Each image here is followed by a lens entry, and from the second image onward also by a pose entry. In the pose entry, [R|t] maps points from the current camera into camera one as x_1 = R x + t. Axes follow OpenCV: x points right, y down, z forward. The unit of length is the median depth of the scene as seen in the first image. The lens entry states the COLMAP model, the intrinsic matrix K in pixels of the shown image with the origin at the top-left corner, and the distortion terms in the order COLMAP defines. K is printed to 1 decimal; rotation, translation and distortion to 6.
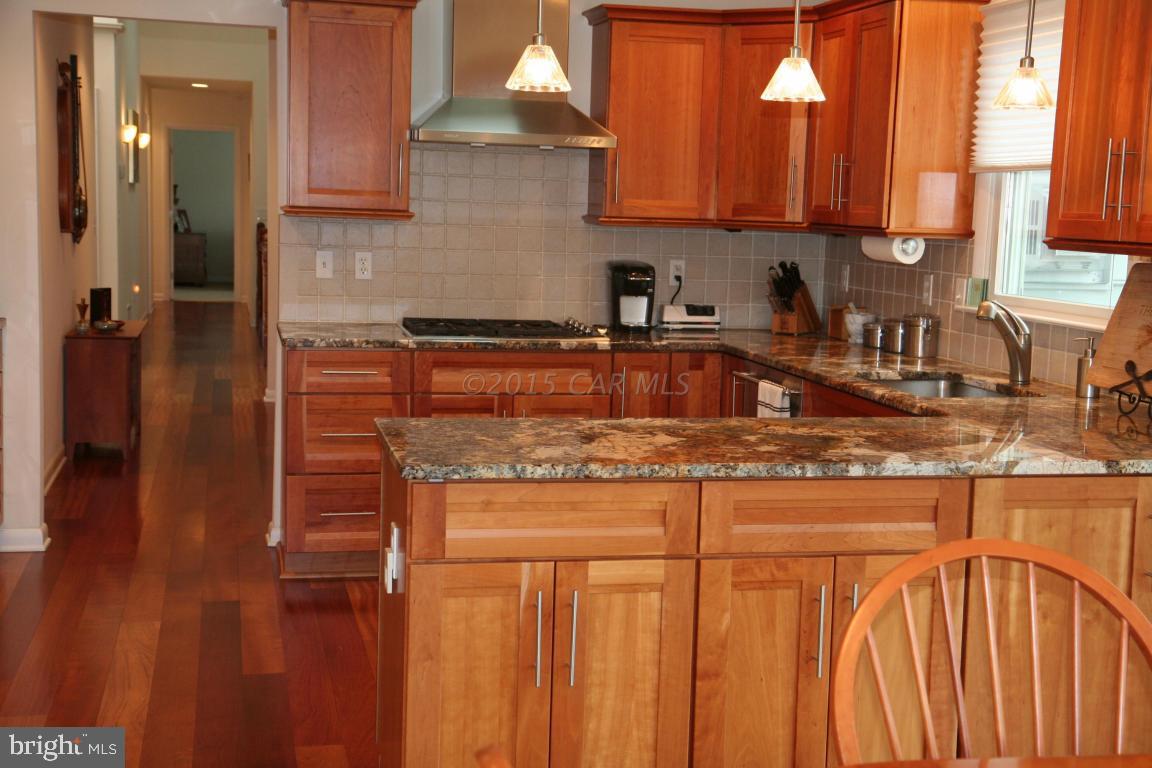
lens RADIAL K [[1549.7, 0, 565.0], [0, 1549.7, 390.3], [0, 0, 1]] dist [0.161478, 0.000000]
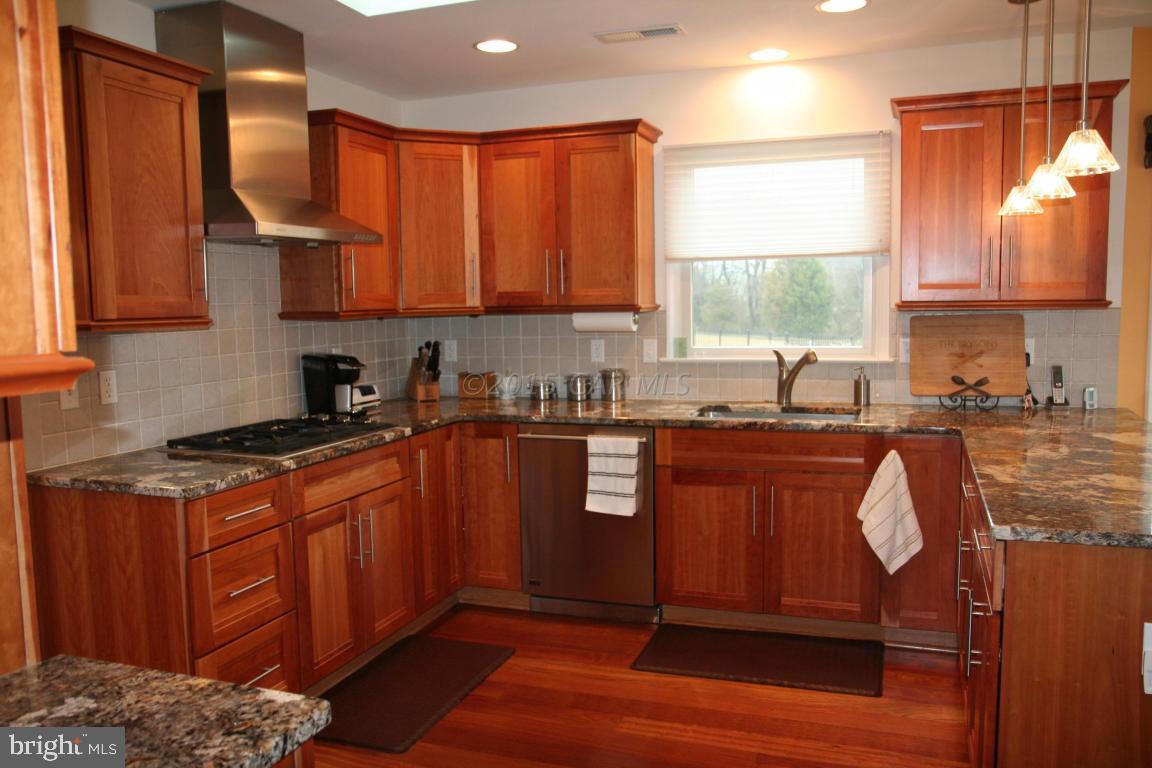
lens RADIAL K [[911.5, 0, 577.3], [0, 911.5, 394.1], [0, 0, 1]] dist [-0.080795, 0.085646]
pose [[0.540612, -0.129577, 0.831233, -0.436578], [0.138952, 0.988249, 0.063682, -0.080431], [-0.829717, 0.081075, 0.552265, 0.589112]]
